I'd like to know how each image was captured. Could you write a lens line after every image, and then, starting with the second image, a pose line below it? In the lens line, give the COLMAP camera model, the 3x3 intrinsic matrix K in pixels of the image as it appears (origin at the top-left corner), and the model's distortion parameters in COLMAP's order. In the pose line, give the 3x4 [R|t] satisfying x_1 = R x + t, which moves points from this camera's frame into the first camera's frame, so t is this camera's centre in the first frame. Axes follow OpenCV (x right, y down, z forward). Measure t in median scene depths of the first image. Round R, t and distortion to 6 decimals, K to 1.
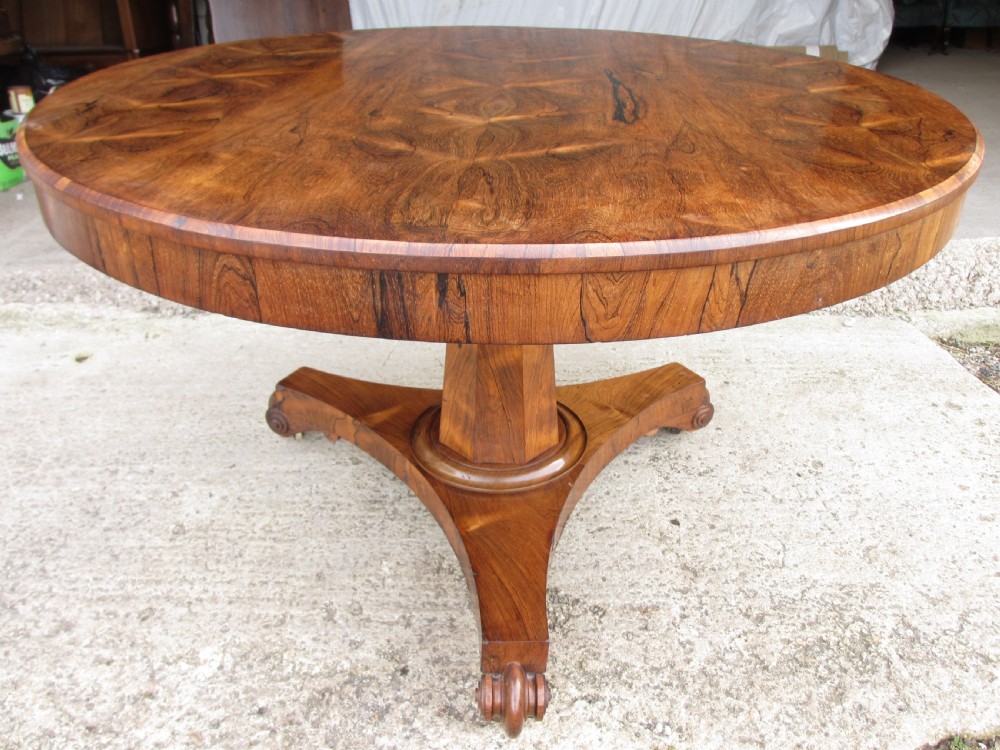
lens RADIAL K [[831.1, 0, 501.1], [0, 831.1, 379.4], [0, 0, 1]] dist [-0.058165, 0.025703]
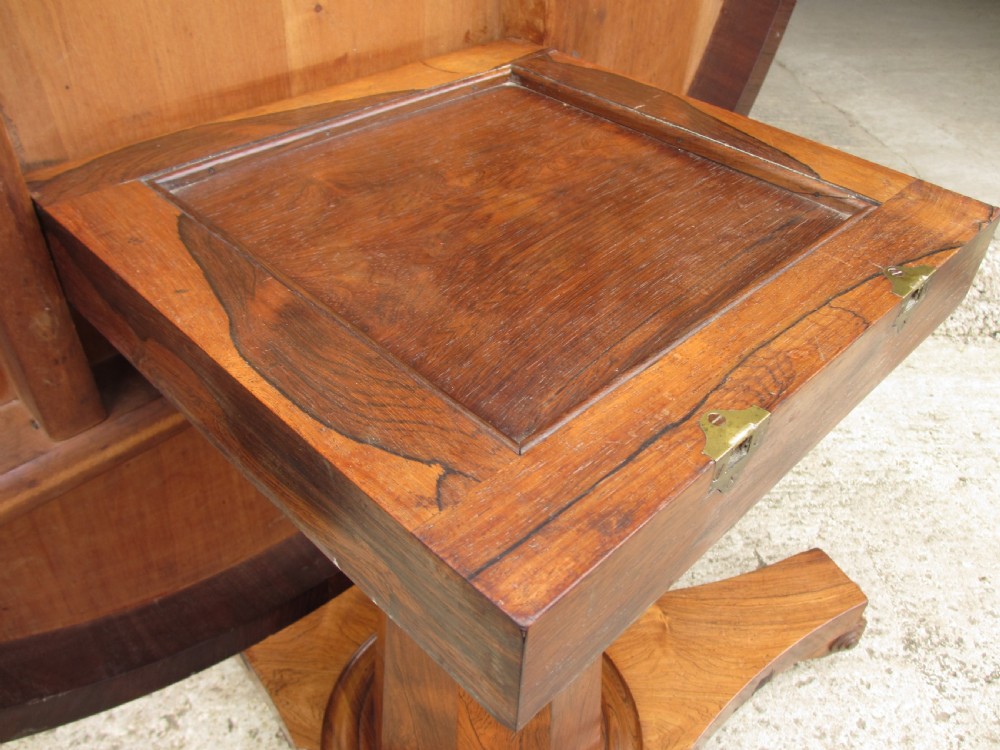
lens RADIAL K [[831.1, 0, 500.7], [0, 831.1, 365.6], [0, 0, 1]] dist [-0.058165, 0.025703]
pose [[0.999074, 0.026277, 0.034073, -0.209194], [-0.030539, 0.990870, 0.131313, -0.247600], [-0.030312, -0.132232, 0.990755, 0.496281]]
